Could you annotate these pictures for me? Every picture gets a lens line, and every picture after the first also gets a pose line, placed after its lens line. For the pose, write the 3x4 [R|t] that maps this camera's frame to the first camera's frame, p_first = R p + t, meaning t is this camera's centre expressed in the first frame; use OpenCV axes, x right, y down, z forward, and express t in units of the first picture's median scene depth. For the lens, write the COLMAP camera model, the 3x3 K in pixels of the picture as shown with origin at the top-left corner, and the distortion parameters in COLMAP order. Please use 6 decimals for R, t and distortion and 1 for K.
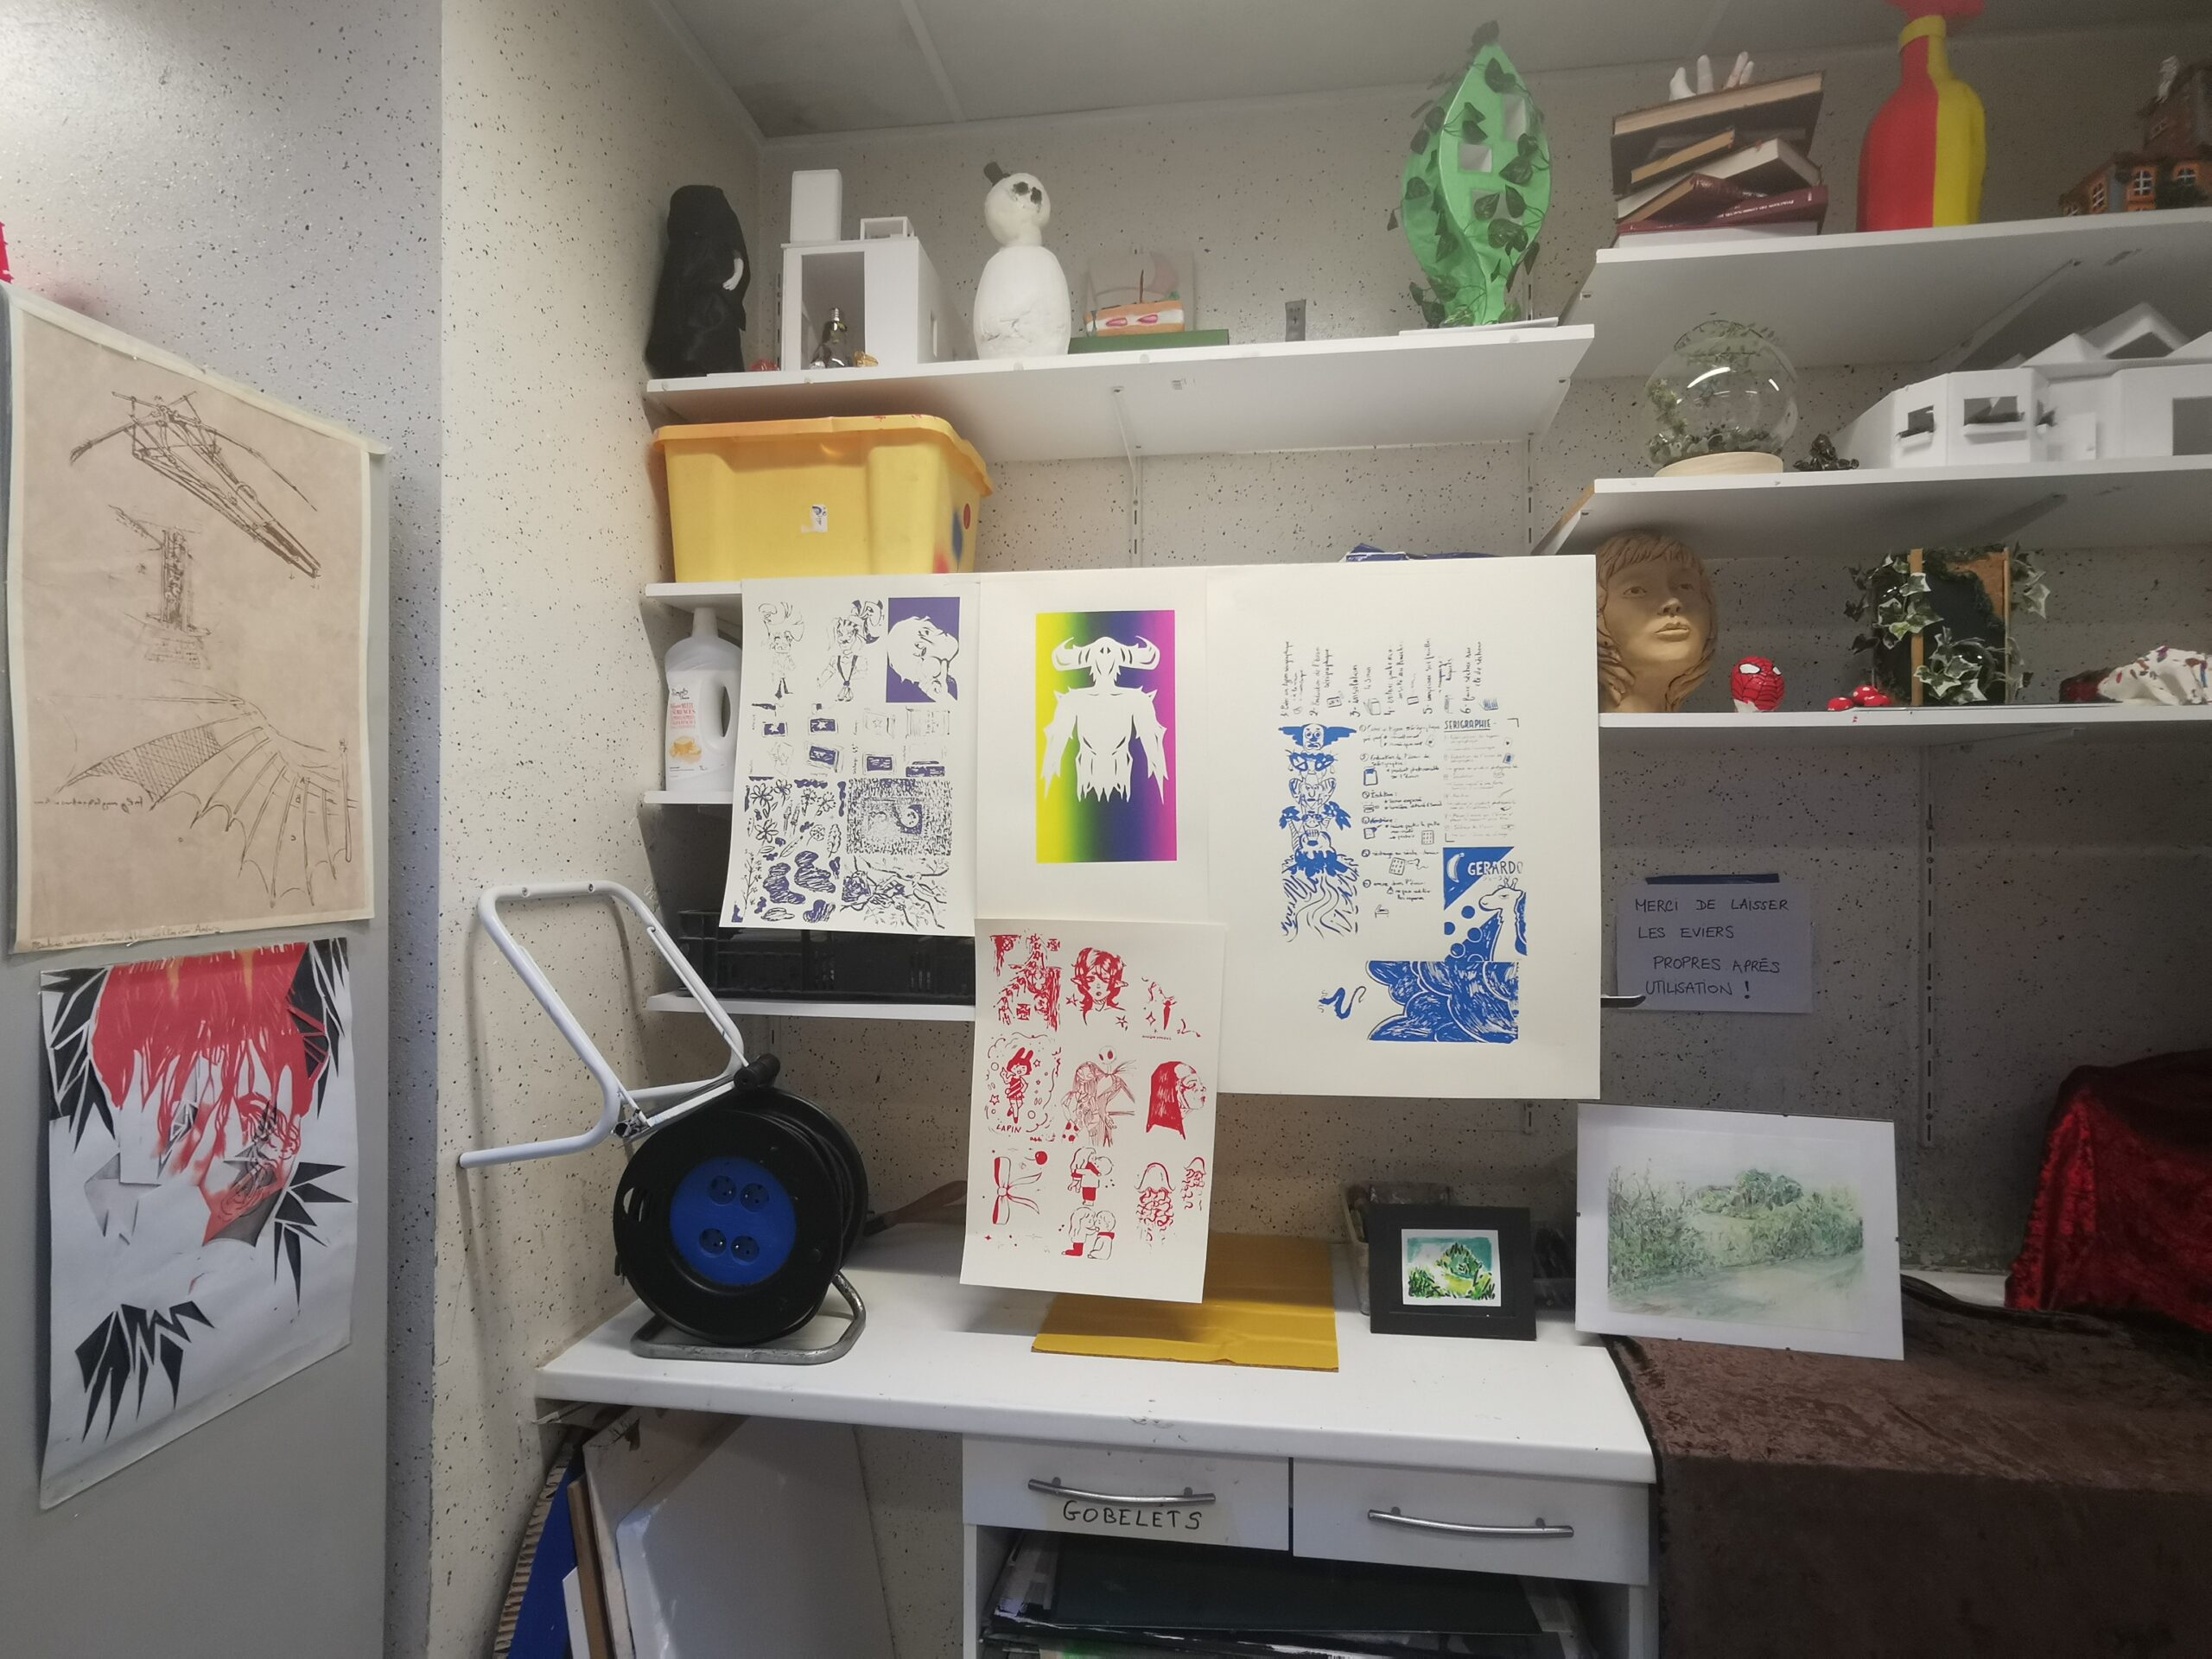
lens RADIAL K [[1197.7, 0, 1106.0], [0, 1197.7, 829.5], [0, 0, 1]] dist [-0.041059, 0.037688]
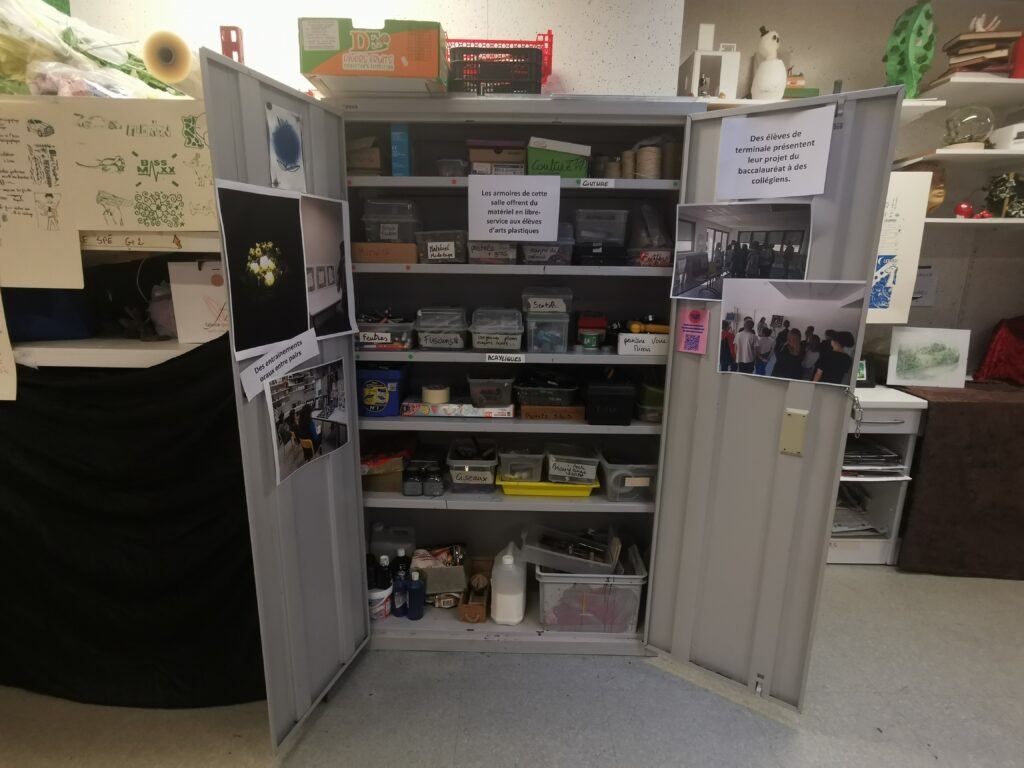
lens RADIAL K [[545.9, 0, 508.7], [0, 545.9, 390.4], [0, 0, 1]] dist [0.001395, 0.000438]
pose [[0.990068, -0.020971, 0.139014, -1.086064], [-0.011573, 0.973299, 0.229250, 0.047958], [-0.140110, -0.228582, 0.963390, -0.555402]]
